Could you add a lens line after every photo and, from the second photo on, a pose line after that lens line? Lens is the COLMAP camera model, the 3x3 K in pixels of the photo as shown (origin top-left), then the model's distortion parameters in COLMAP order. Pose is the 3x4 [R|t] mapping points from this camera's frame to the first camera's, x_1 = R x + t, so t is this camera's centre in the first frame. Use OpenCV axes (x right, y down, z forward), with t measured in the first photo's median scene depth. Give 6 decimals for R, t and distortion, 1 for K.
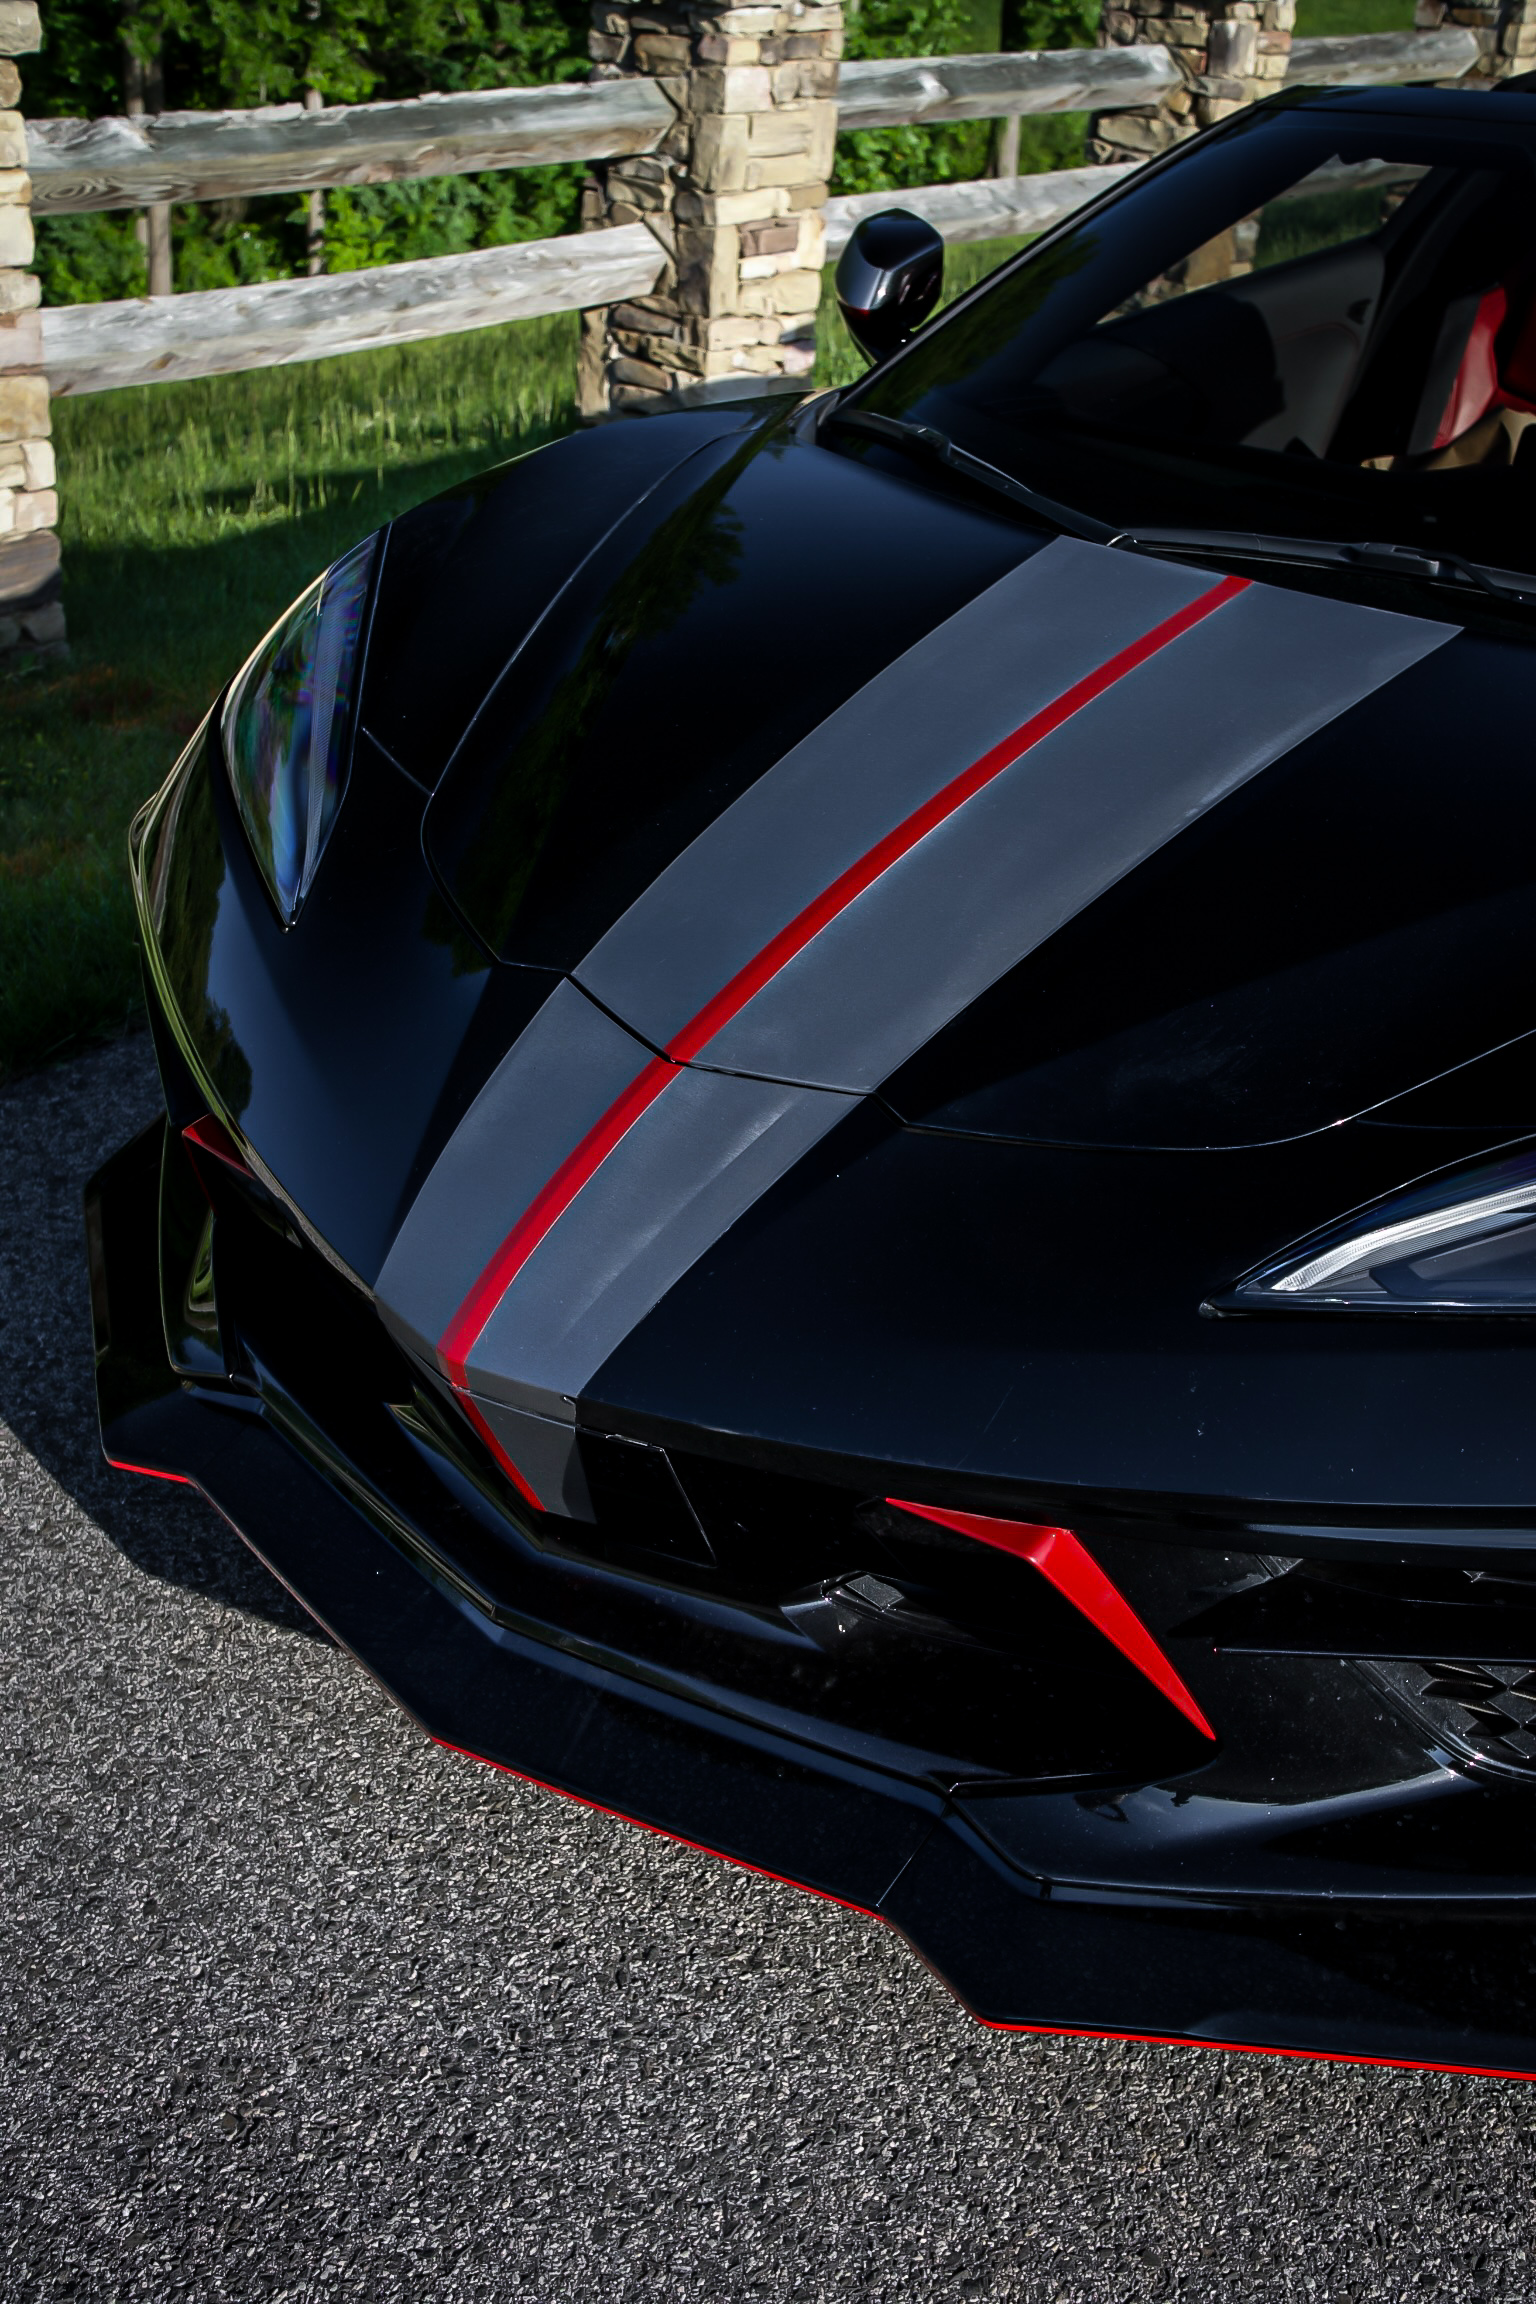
lens RADIAL K [[2355.1, 0, 768.0], [0, 2355.1, 1152.0], [0, 0, 1]] dist [-0.140045, 0.252056]
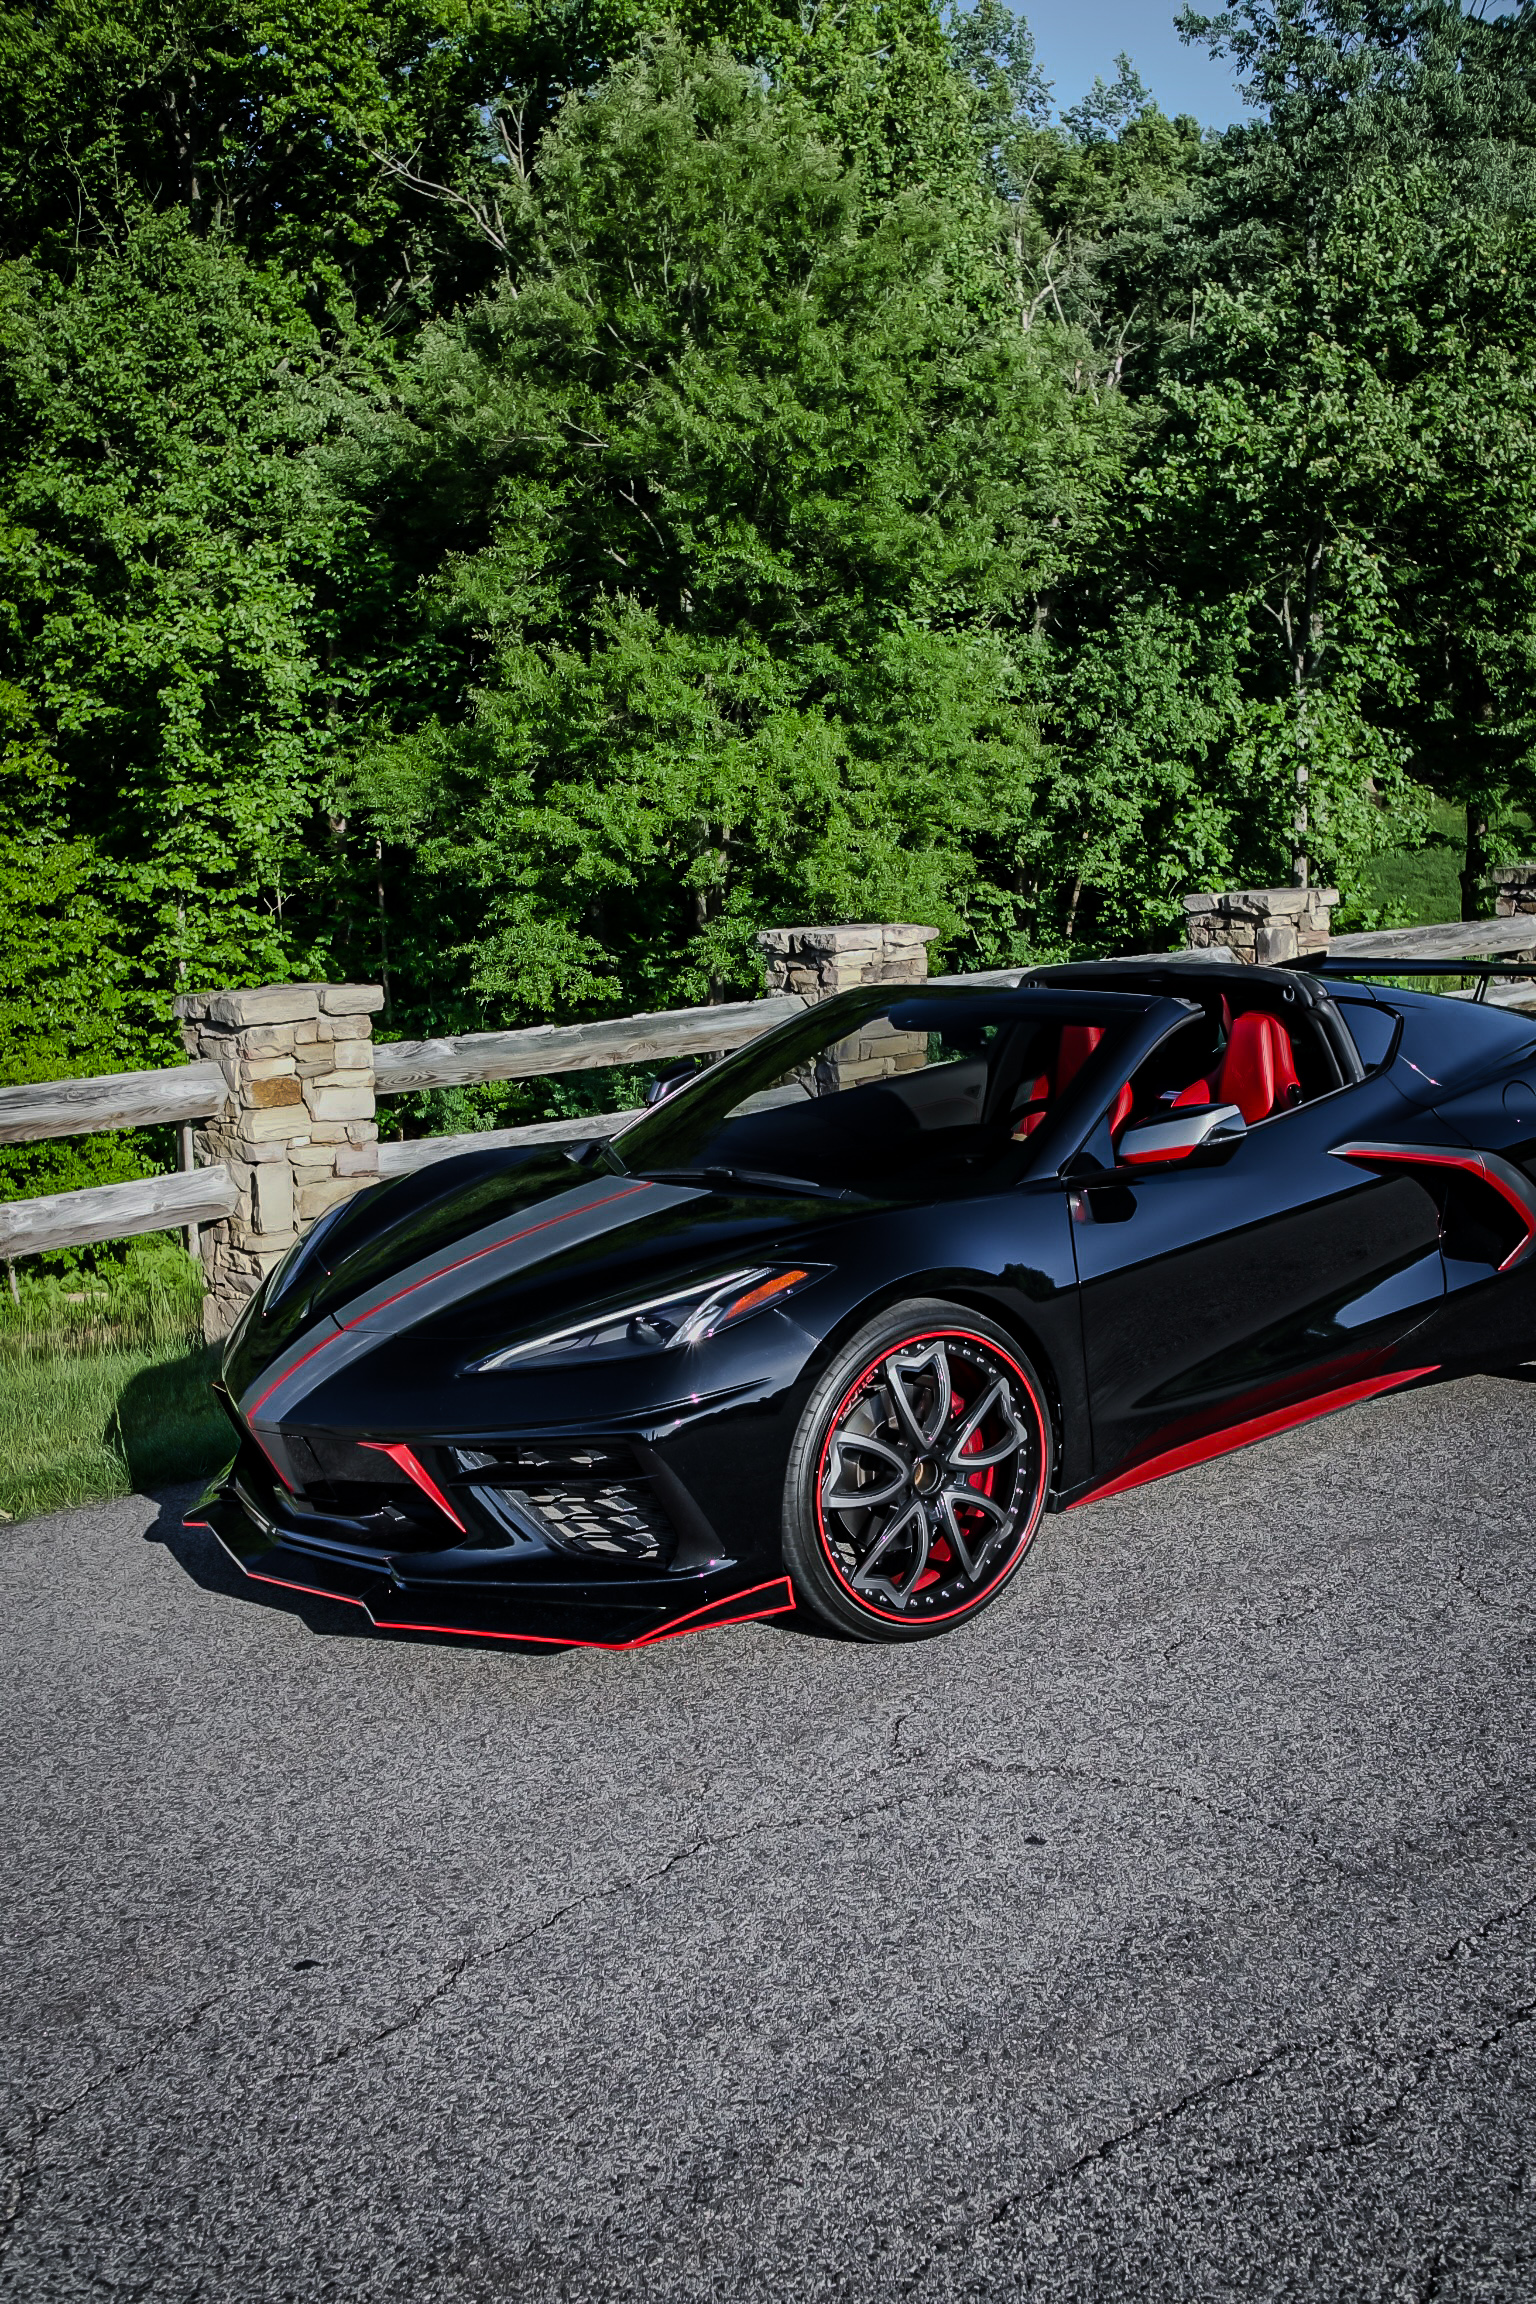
lens RADIAL K [[2359.8, 0, 768.8], [0, 2359.8, 1201.3], [0, 0, 1]] dist [-0.107840, 0.117882]
pose [[0.966217, -0.046914, -0.253423, 0.369401], [-0.041670, 0.941920, -0.333243, 0.230676], [0.254337, 0.332546, 0.908144, -0.473146]]
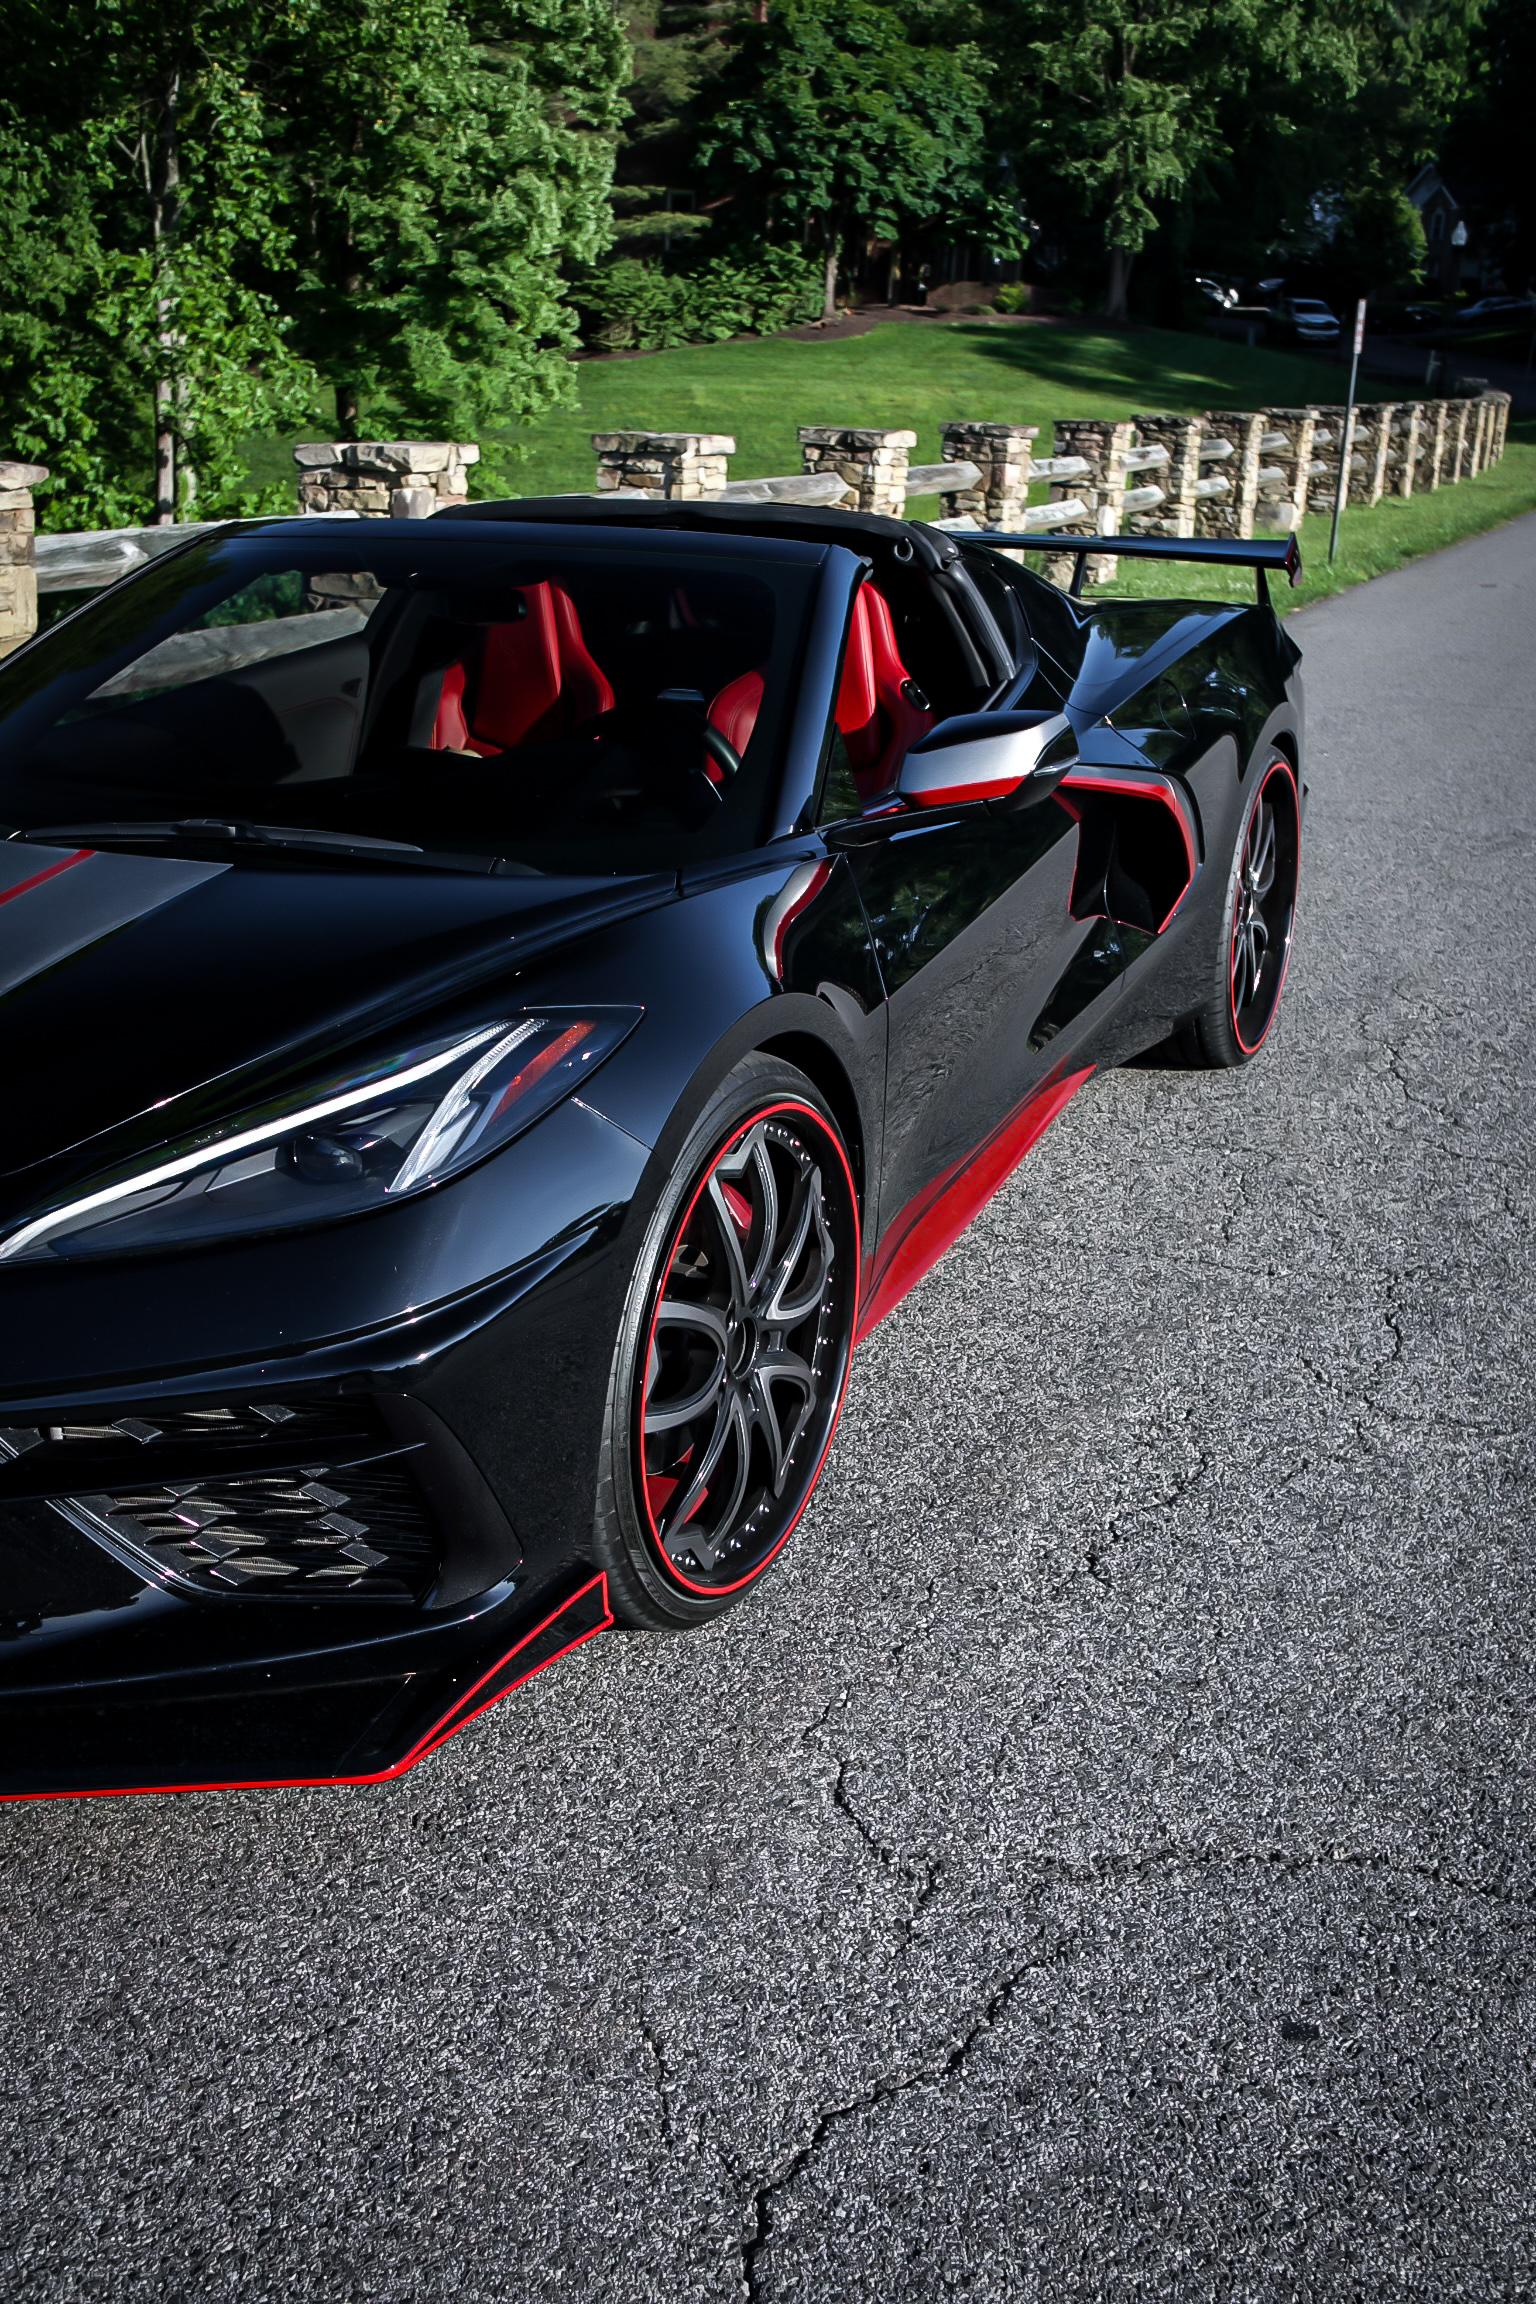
lens RADIAL K [[2355.1, 0, 768.0], [0, 2355.1, 1152.0], [0, 0, 1]] dist [-0.140045, 0.252056]
pose [[0.966408, -0.099338, 0.237039, 0.091960], [0.140812, 0.976192, -0.164986, 0.078961], [-0.215006, 0.192821, 0.957388, -0.138415]]
